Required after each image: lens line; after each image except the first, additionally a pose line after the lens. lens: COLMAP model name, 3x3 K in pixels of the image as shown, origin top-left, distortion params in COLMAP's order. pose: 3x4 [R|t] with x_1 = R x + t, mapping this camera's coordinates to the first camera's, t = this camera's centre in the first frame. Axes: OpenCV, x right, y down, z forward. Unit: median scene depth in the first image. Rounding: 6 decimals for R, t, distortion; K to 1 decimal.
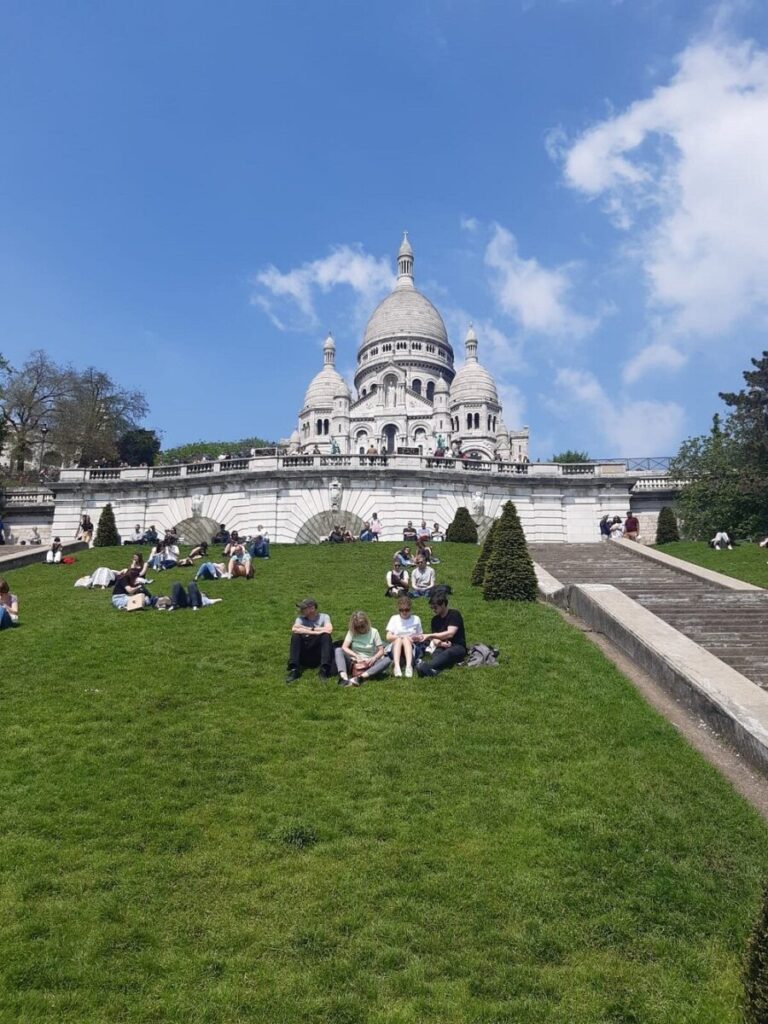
lens RADIAL K [[792.0, 0, 384.0], [0, 792.0, 512.0], [0, 0, 1]] dist [0.210087, -0.000243]
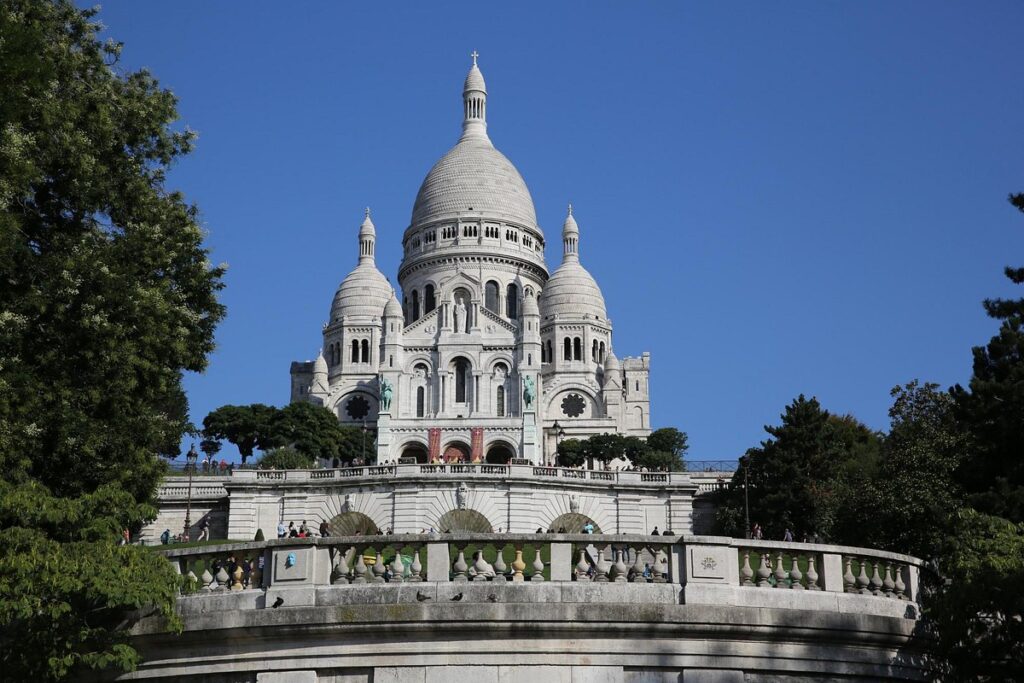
lens RADIAL K [[1796.7, 0, 512.0], [0, 1796.7, 341.5], [0, 0, 1]] dist [0.294736, 0.003583]
pose [[0.996728, 0.018977, 0.078567, -0.073418], [-0.015323, 0.998784, -0.046851, -0.046293], [-0.079361, 0.045494, 0.995807, -0.645071]]
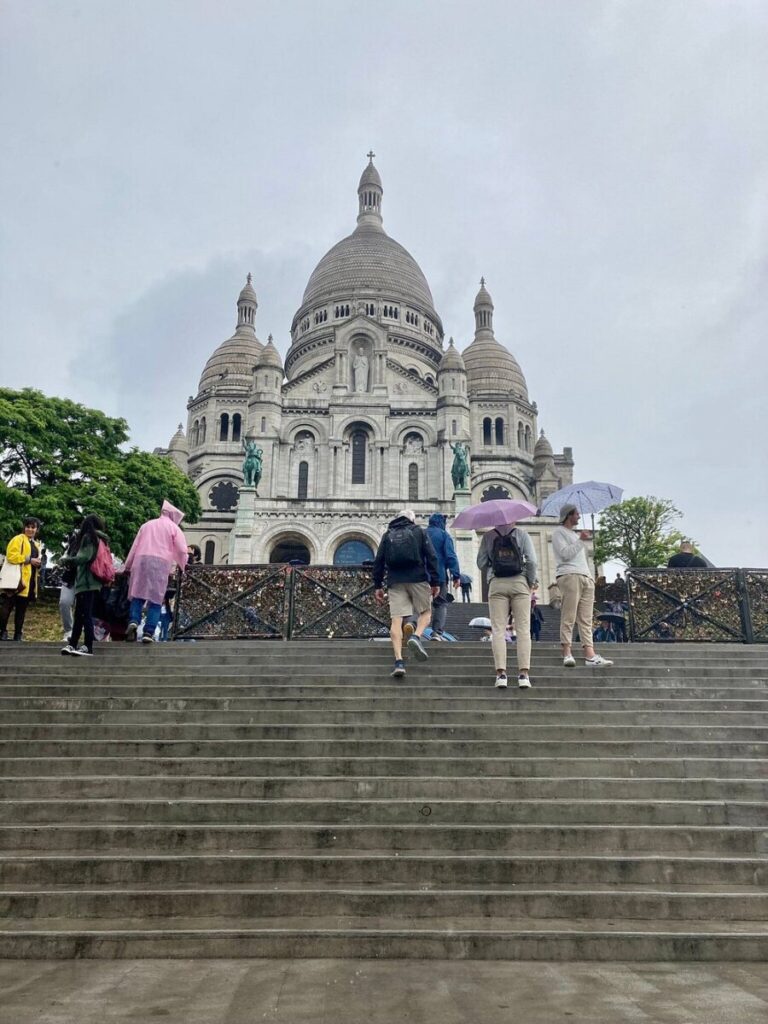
lens RADIAL K [[792.0, 0, 384.0], [0, 792.0, 512.0], [0, 0, 1]] dist [0.210087, -0.000243]
pose [[0.992388, 0.044944, 0.114658, -0.033444], [-0.038088, 0.997393, -0.061298, -0.017050], [-0.117114, 0.056464, 0.991512, 0.458872]]
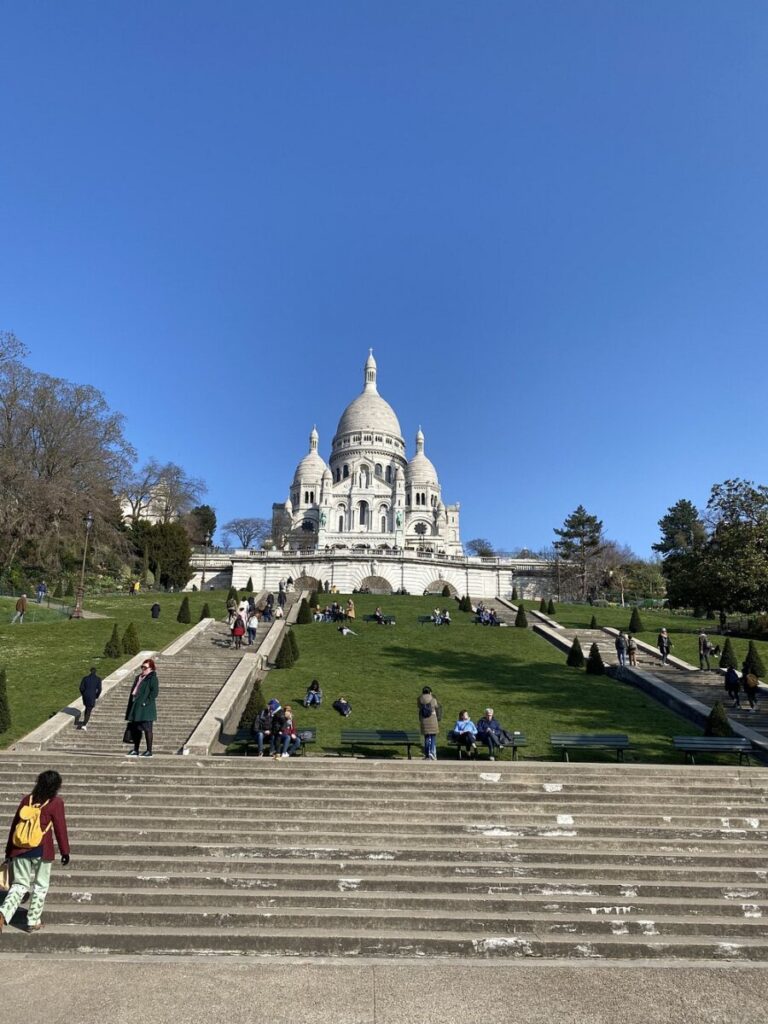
lens RADIAL K [[792.0, 0, 384.0], [0, 792.0, 512.0], [0, 0, 1]] dist [0.210087, -0.000243]
pose [[0.994697, 0.042216, 0.093790, -0.081826], [-0.037727, 0.998080, -0.049130, -0.023313], [-0.095684, 0.045331, 0.994379, -0.370773]]
